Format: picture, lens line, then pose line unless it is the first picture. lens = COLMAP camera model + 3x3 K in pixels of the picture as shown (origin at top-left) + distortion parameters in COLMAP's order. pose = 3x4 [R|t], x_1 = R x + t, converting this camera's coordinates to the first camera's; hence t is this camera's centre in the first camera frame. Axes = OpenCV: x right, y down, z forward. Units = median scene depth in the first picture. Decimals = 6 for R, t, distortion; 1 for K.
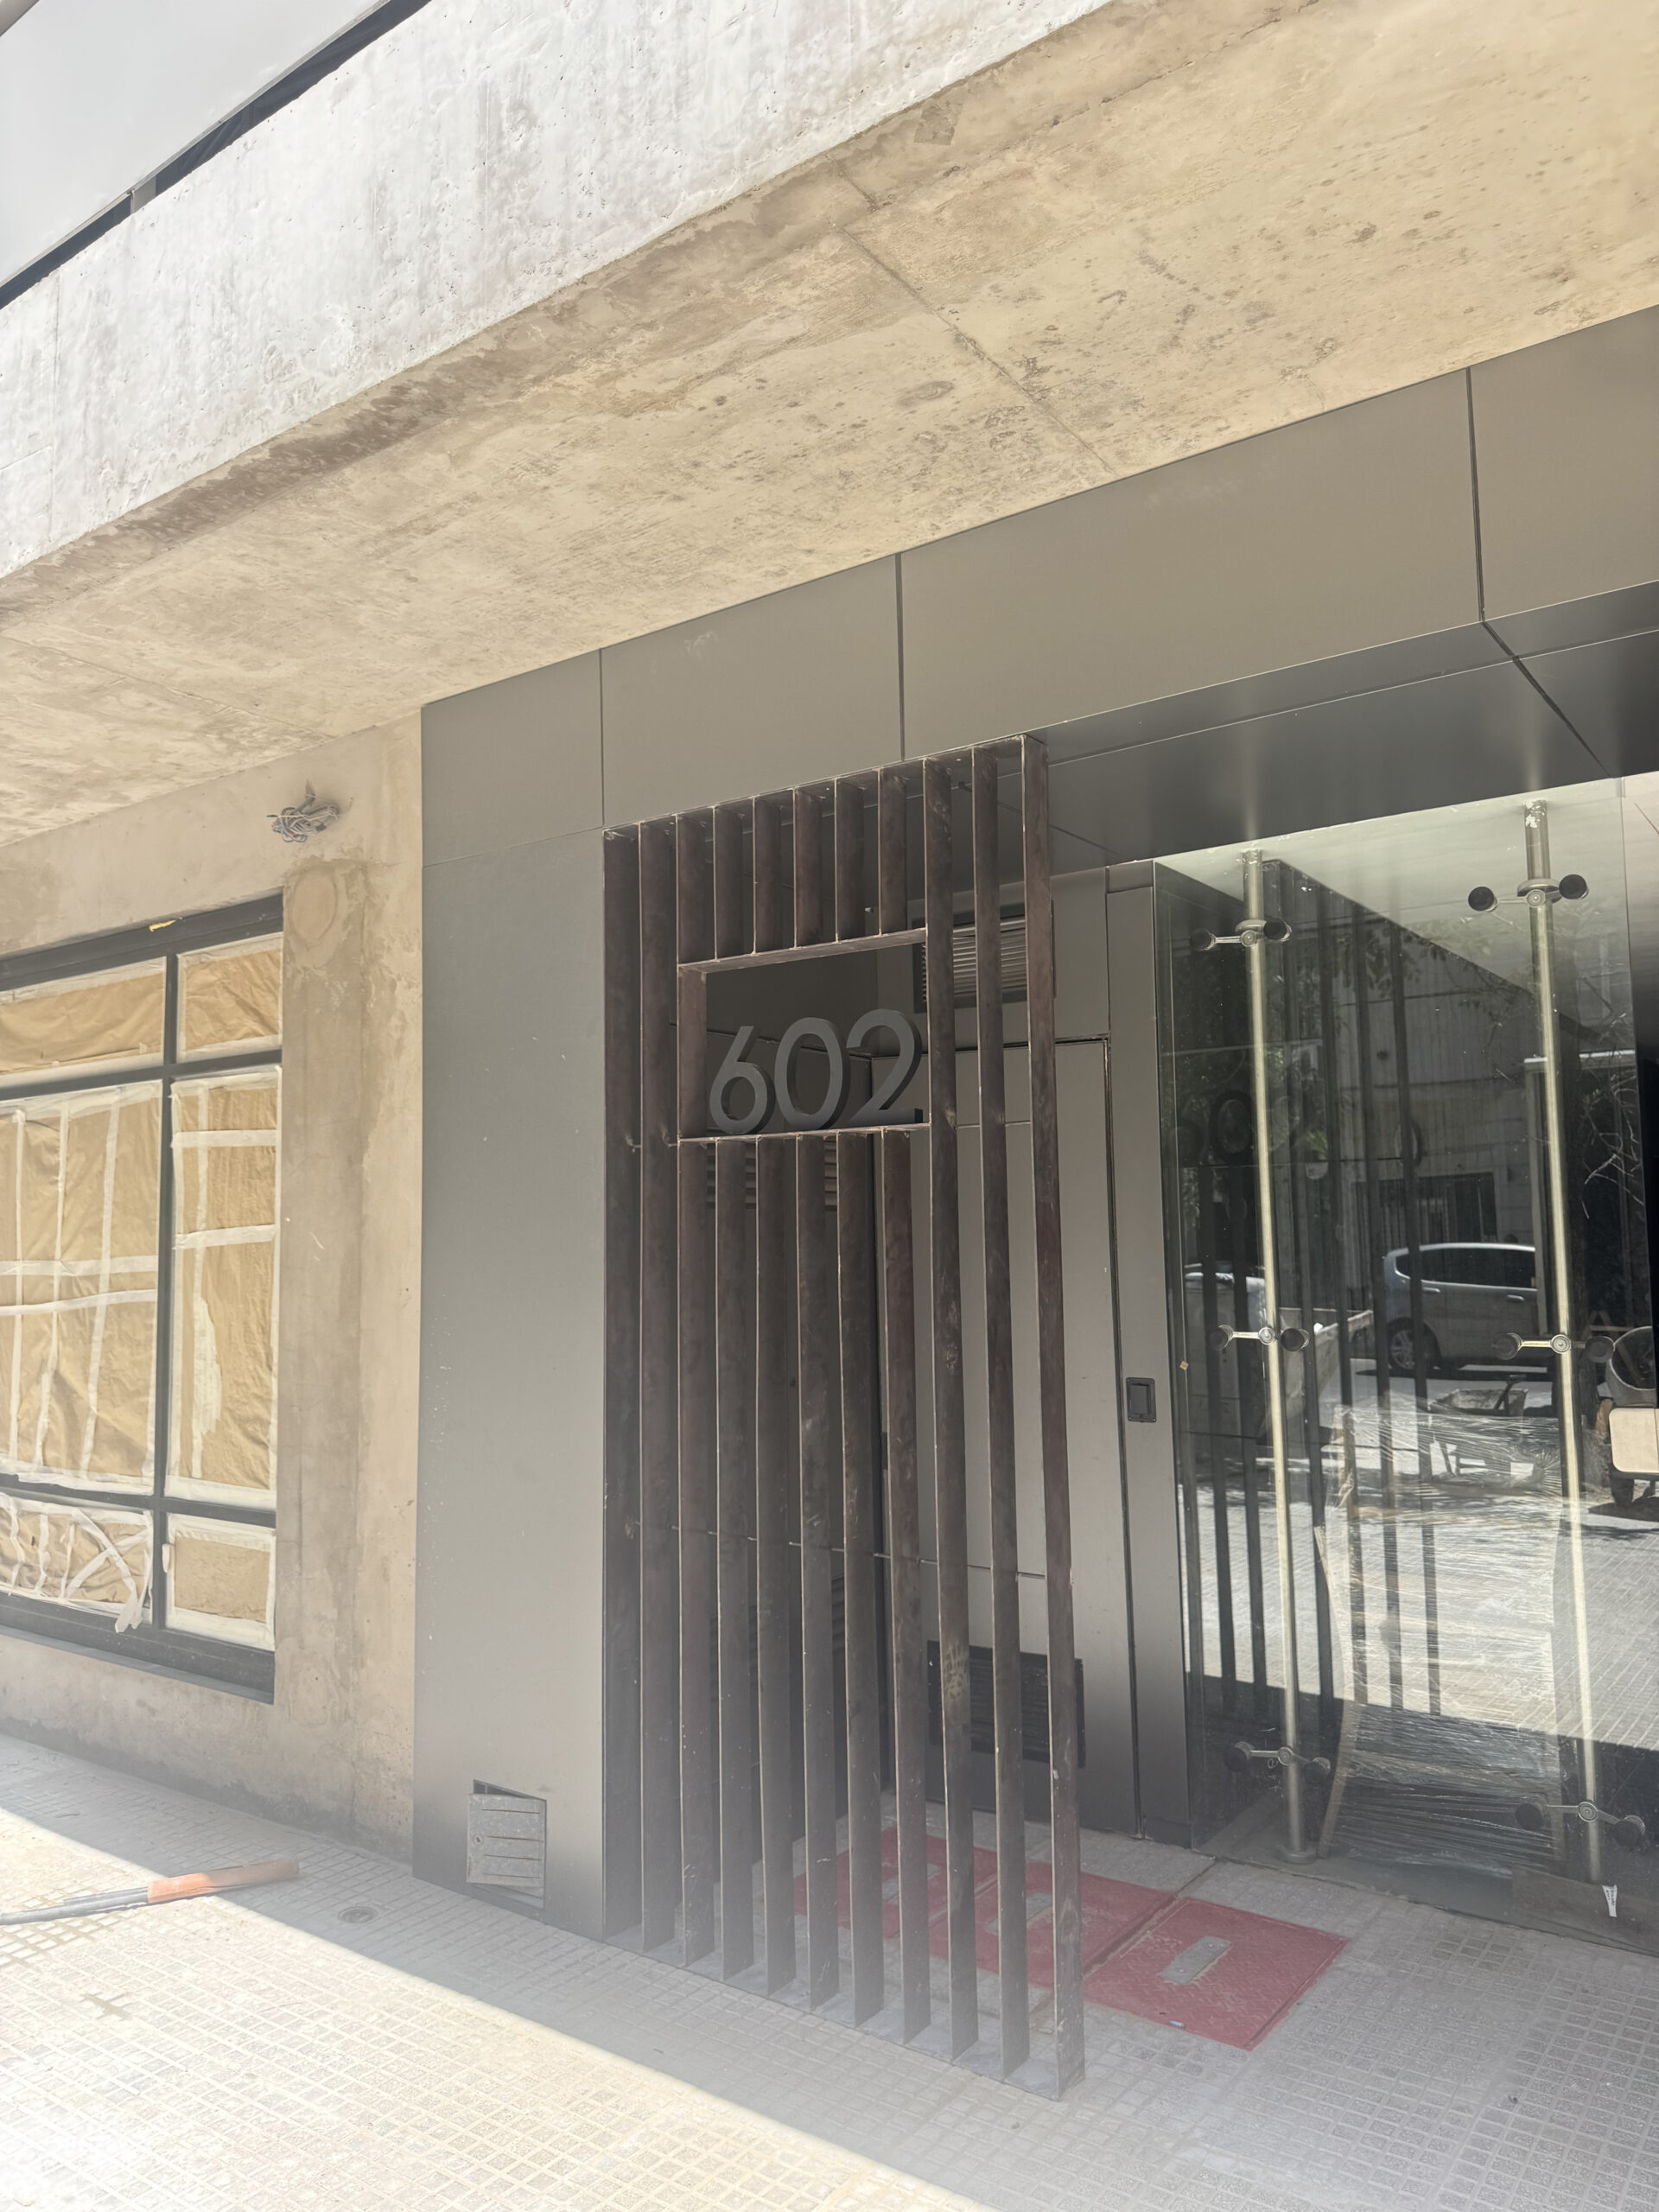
lens RADIAL K [[1572.0, 0, 828.2], [0, 1572.0, 1115.8], [0, 0, 1]] dist [0.021075, -0.021987]
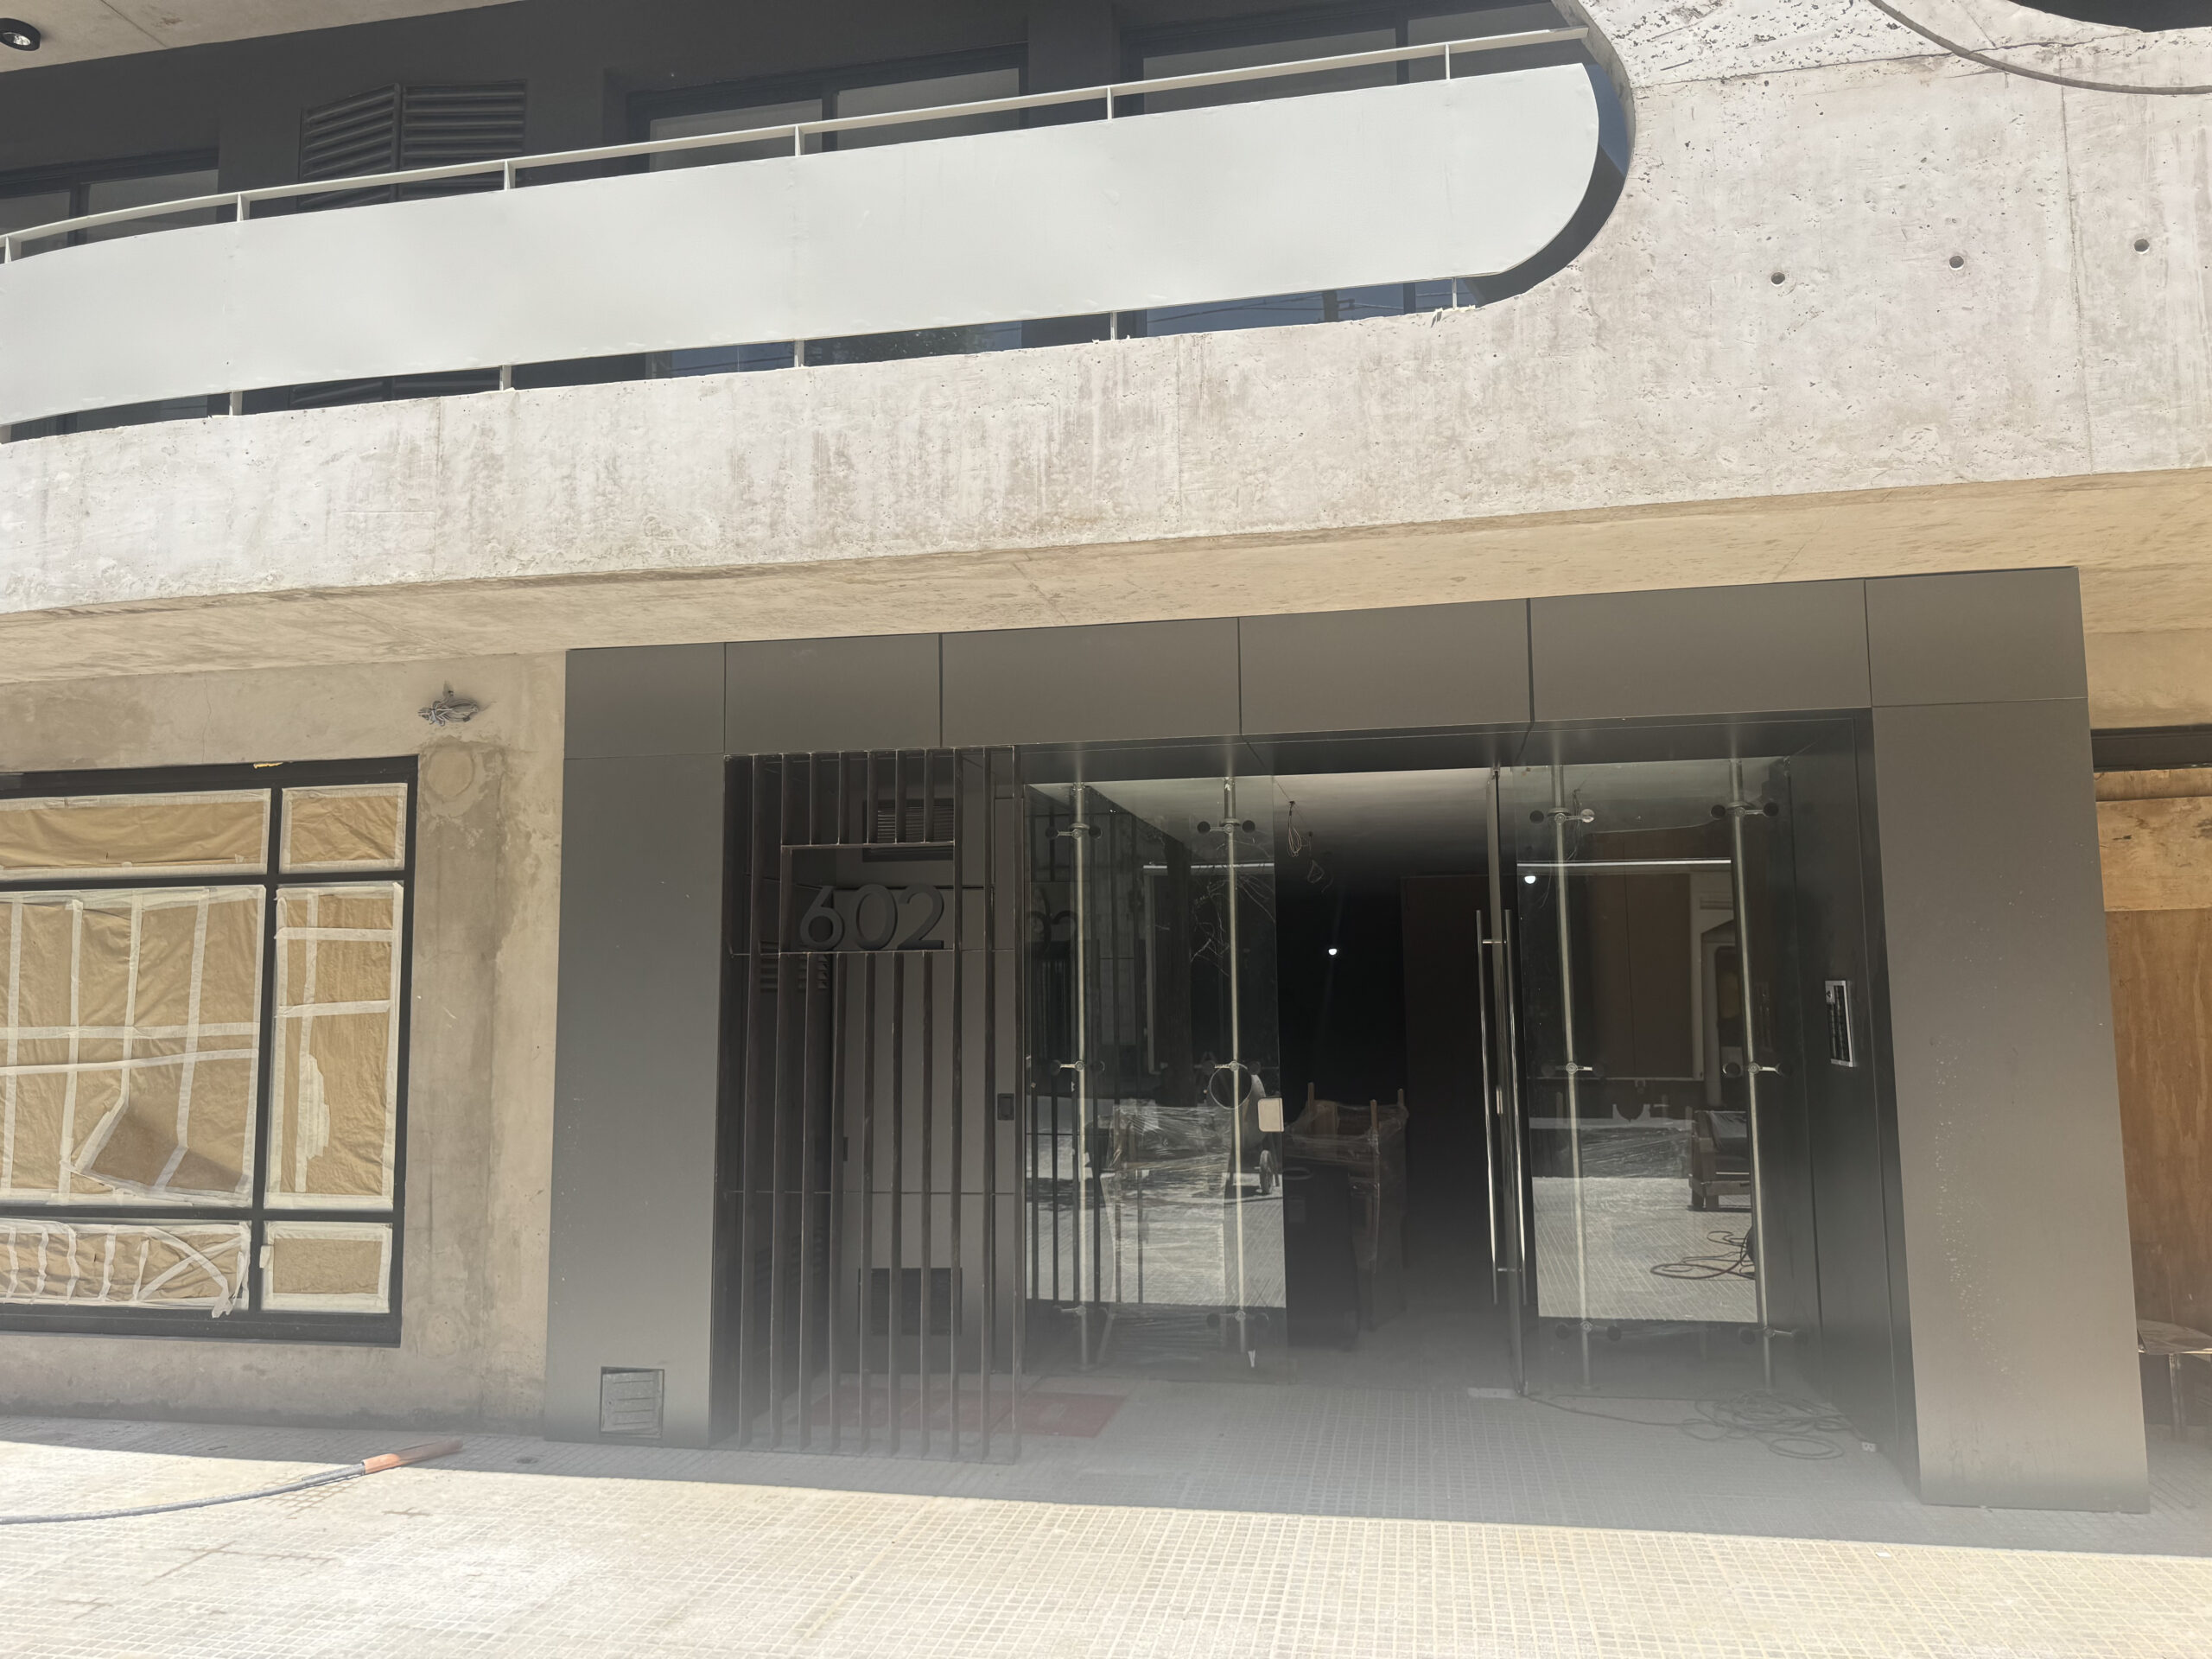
lens RADIAL K [[1547.1, 0, 1123.5], [0, 1547.1, 824.0], [0, 0, 1]] dist [0.057329, -0.062294]
pose [[0.904713, 0.053226, 0.422684, -0.358386], [-0.039877, 0.998389, -0.040367, -0.053397], [-0.424151, 0.019665, 0.905378, -0.493442]]
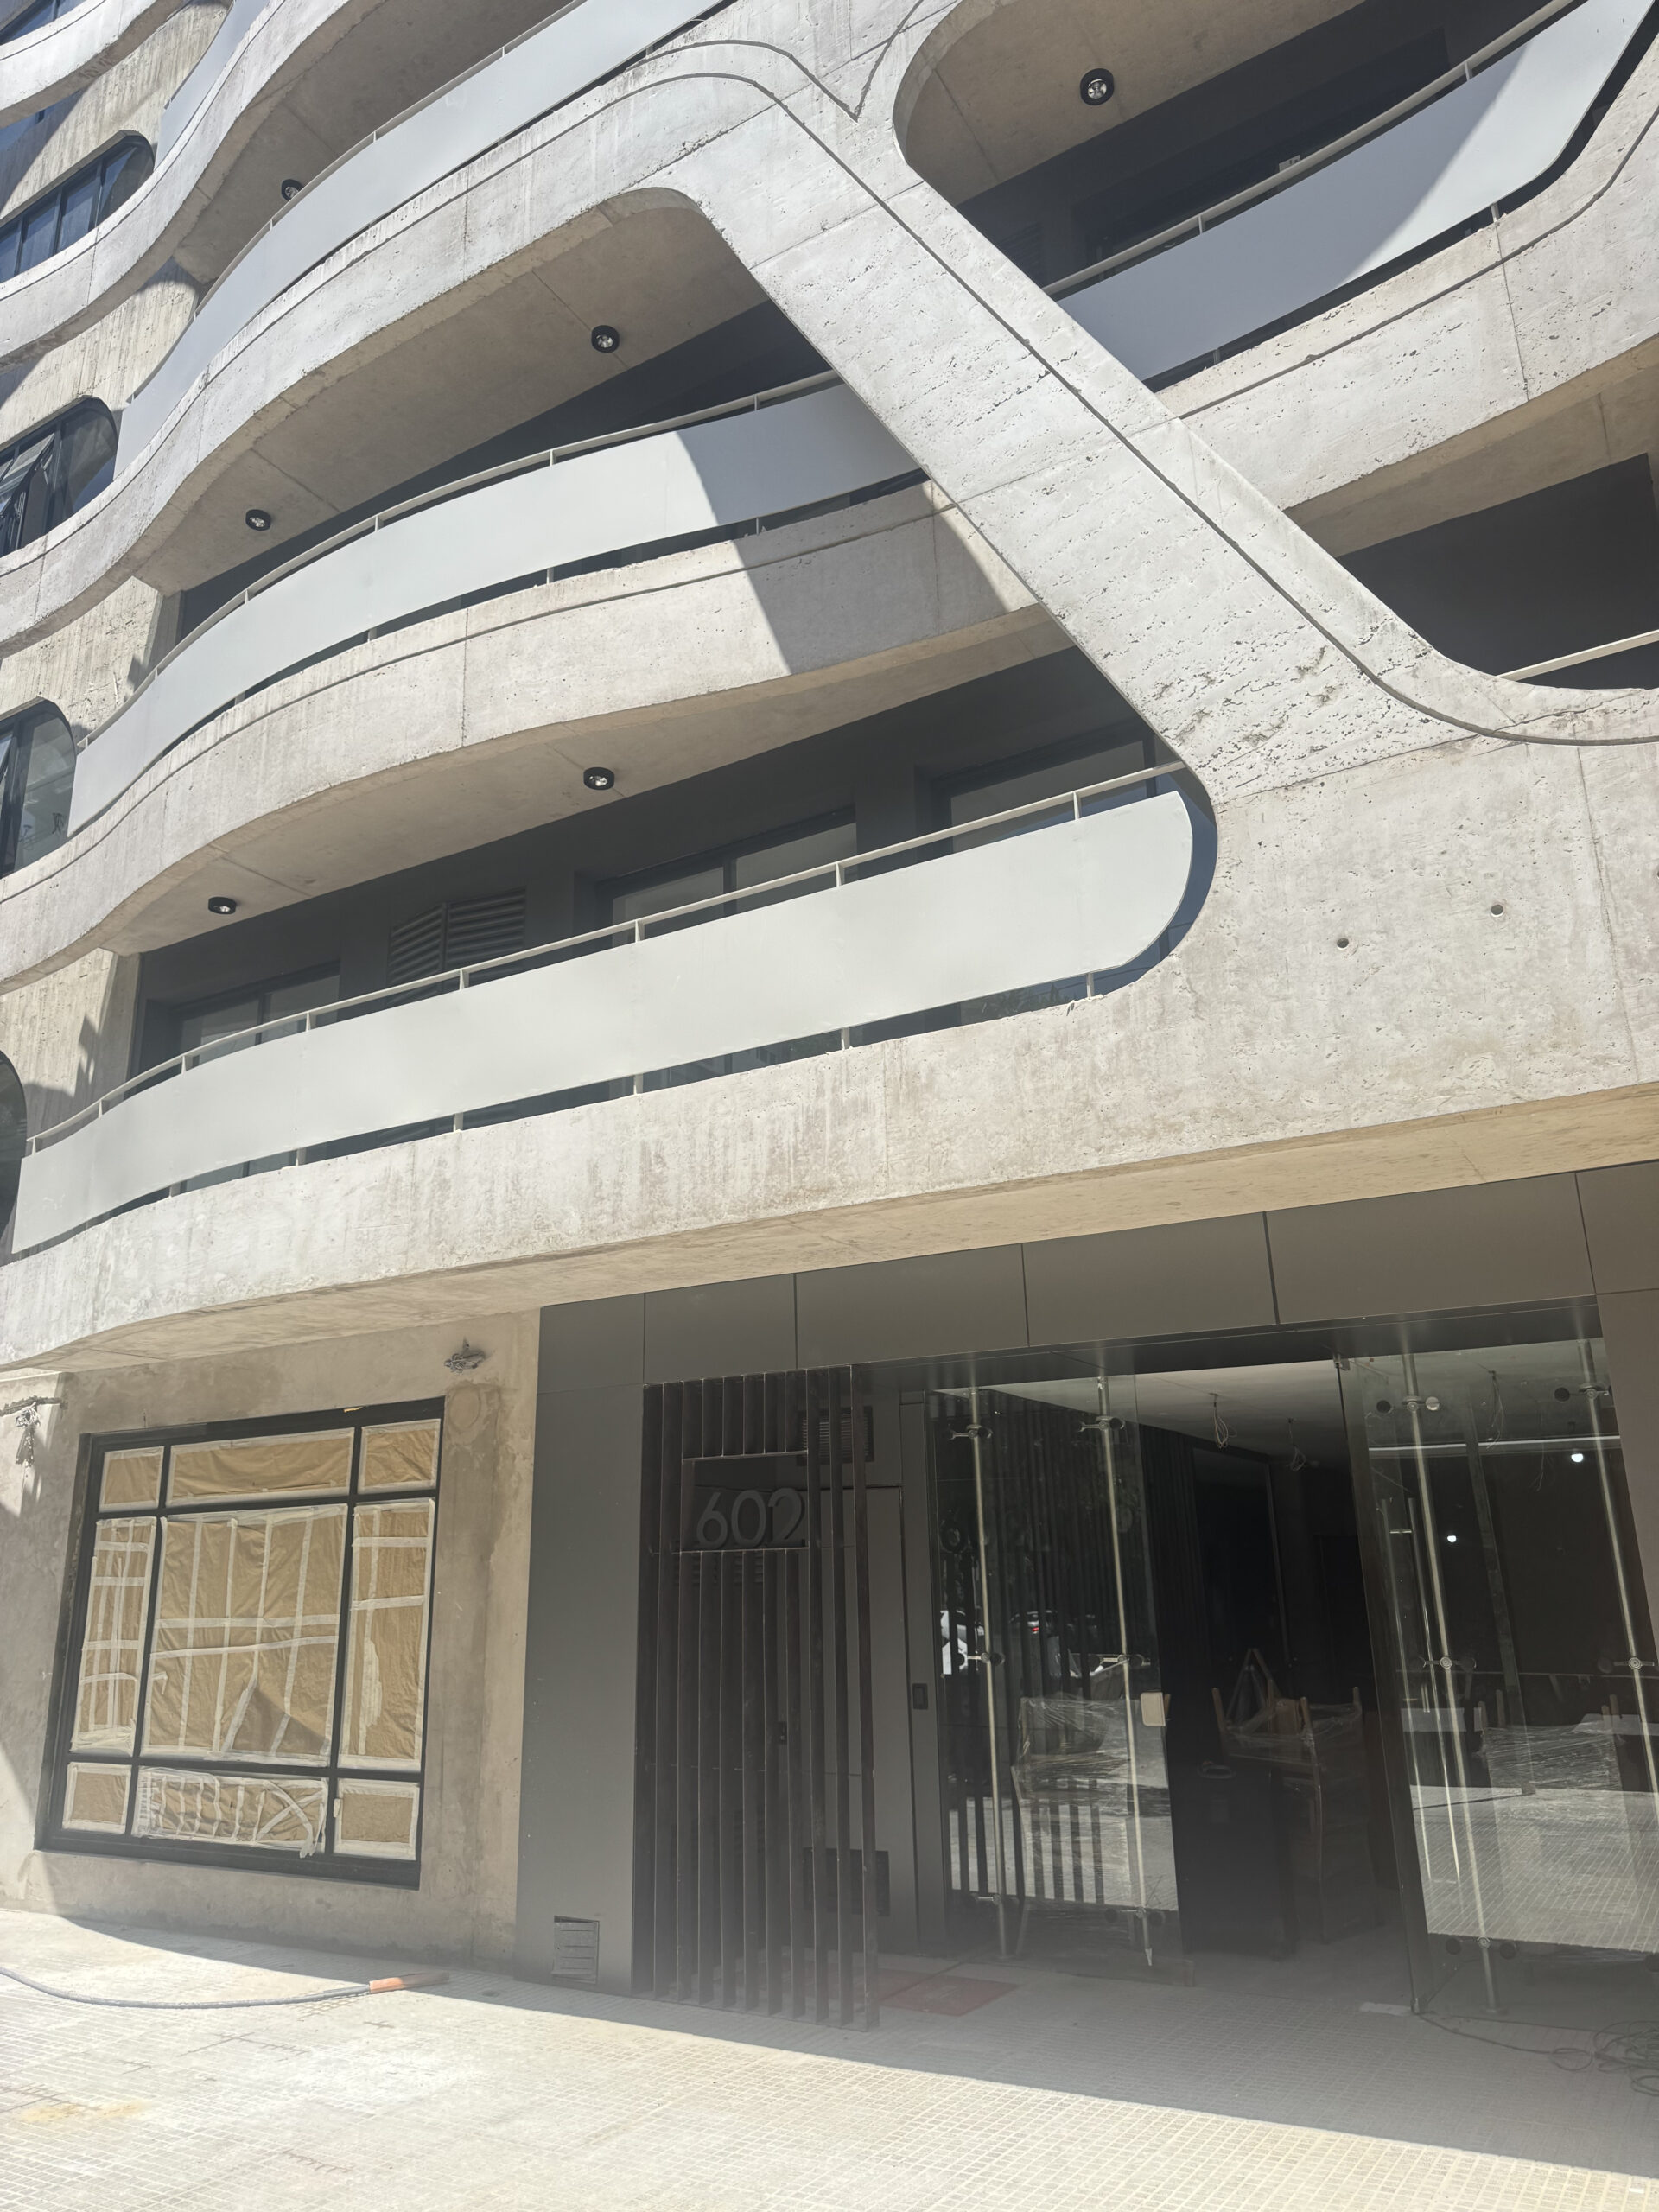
lens RADIAL K [[1546.3, 0, 809.1], [0, 1546.3, 1117.1], [0, 0, 1]] dist [0.103344, -0.163665]
pose [[0.996485, 0.025007, 0.079947, -0.082037], [-0.007441, 0.977054, -0.212864, -0.080513], [-0.083435, 0.211520, 0.973806, -0.815179]]
